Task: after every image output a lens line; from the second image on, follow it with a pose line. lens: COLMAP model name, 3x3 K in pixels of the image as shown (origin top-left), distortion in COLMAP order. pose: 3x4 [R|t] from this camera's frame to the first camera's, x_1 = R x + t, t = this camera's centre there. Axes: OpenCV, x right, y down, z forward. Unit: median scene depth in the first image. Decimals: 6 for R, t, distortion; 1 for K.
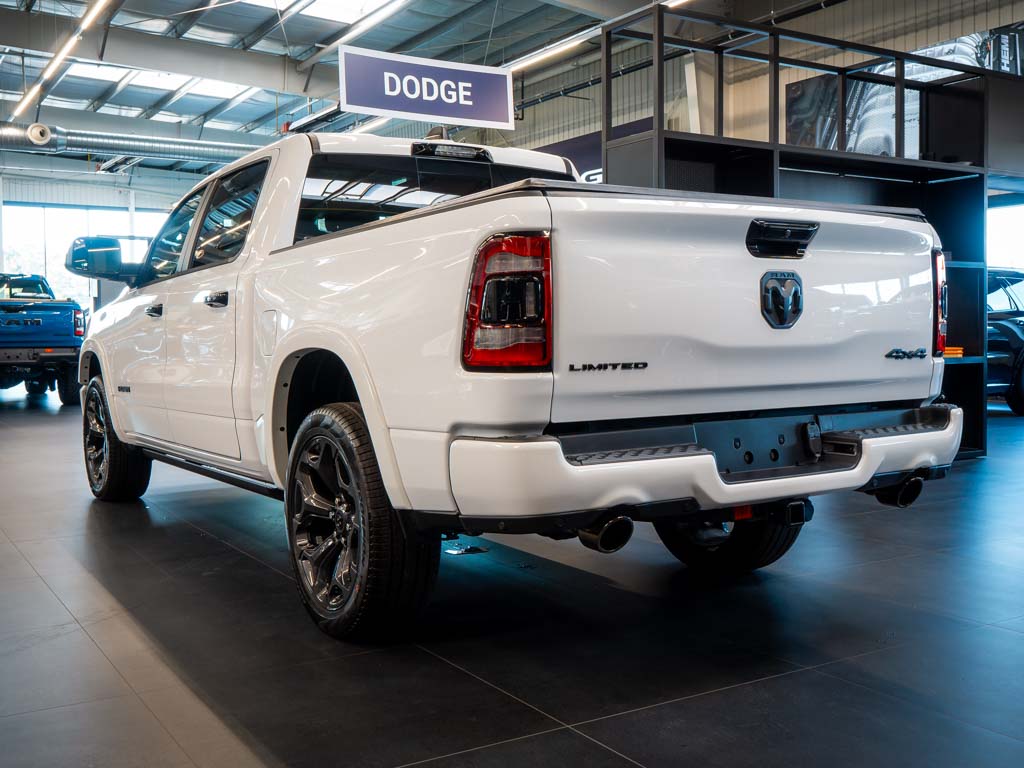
lens RADIAL K [[987.5, 0, 512.0], [0, 987.5, 384.0], [0, 0, 1]] dist [-0.012095, -0.003439]
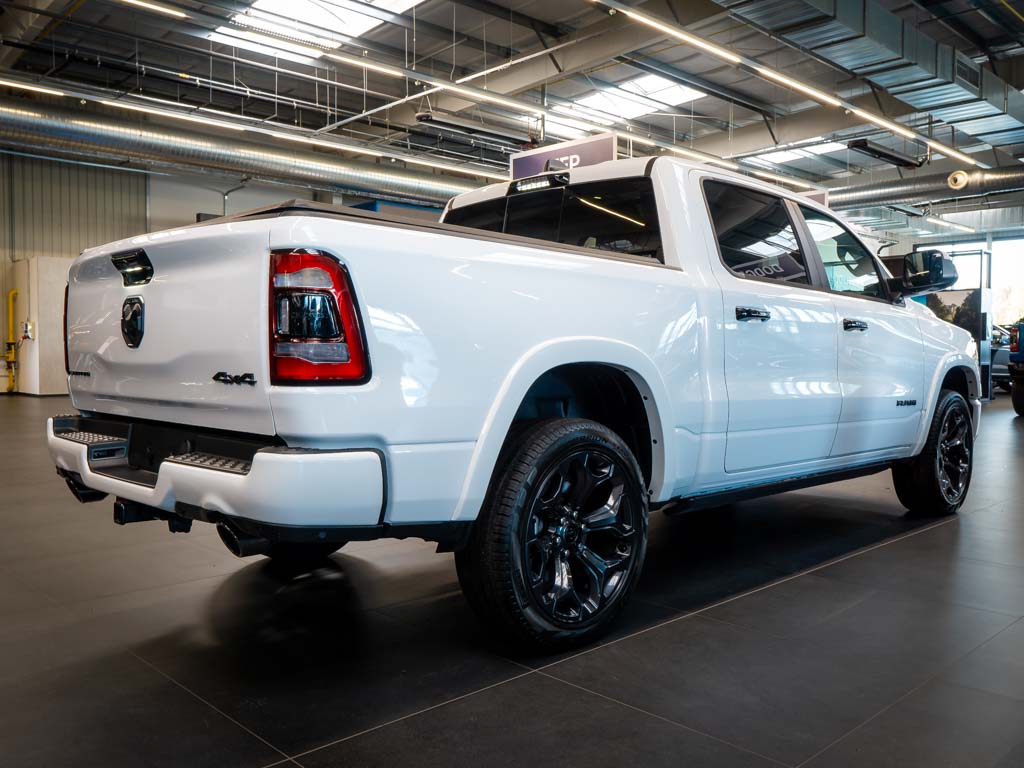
lens RADIAL K [[813.9, 0, 512.0], [0, 813.9, 384.0], [0, 0, 1]] dist [-0.001530, -0.000284]
pose [[0.270112, 0.050158, -0.961522, 1.155299], [-0.050123, 0.998021, 0.037981, -0.065130], [0.961523, 0.037935, 0.272091, 1.047950]]
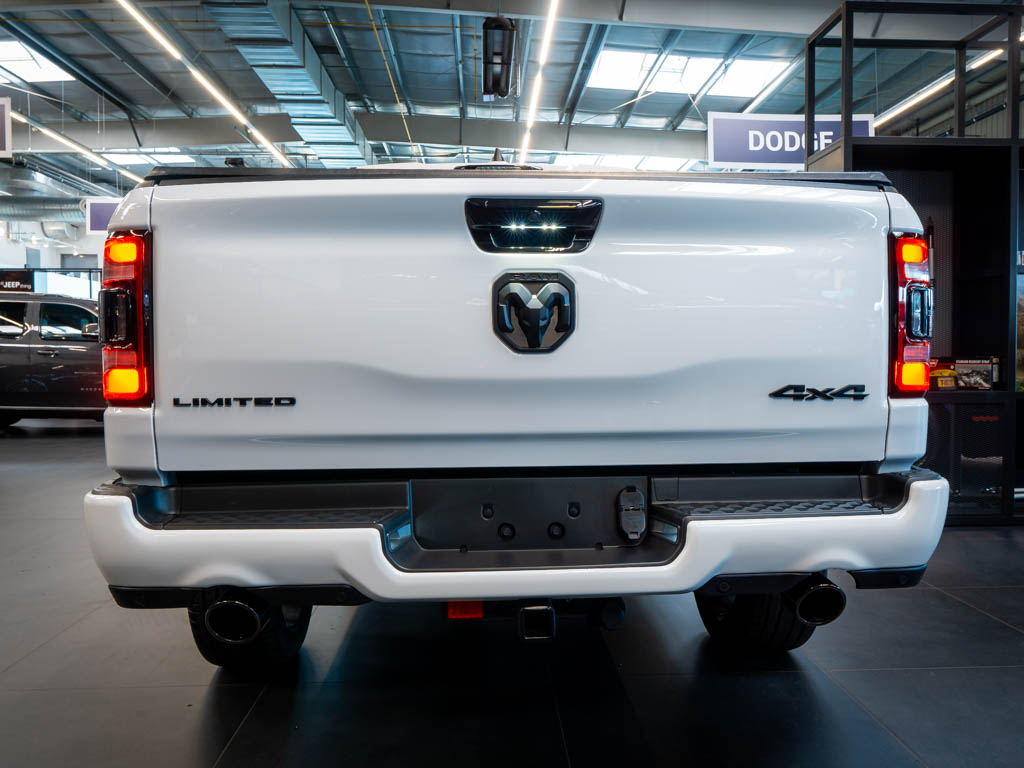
lens RADIAL K [[781.1, 0, 512.0], [0, 781.1, 384.0], [0, 0, 1]] dist [-0.006056, -0.007174]
pose [[0.889826, 0.023439, -0.455697, 0.457813], [-0.028357, 0.999590, -0.003956, -0.028544], [0.455418, 0.016443, 0.890126, 0.450663]]
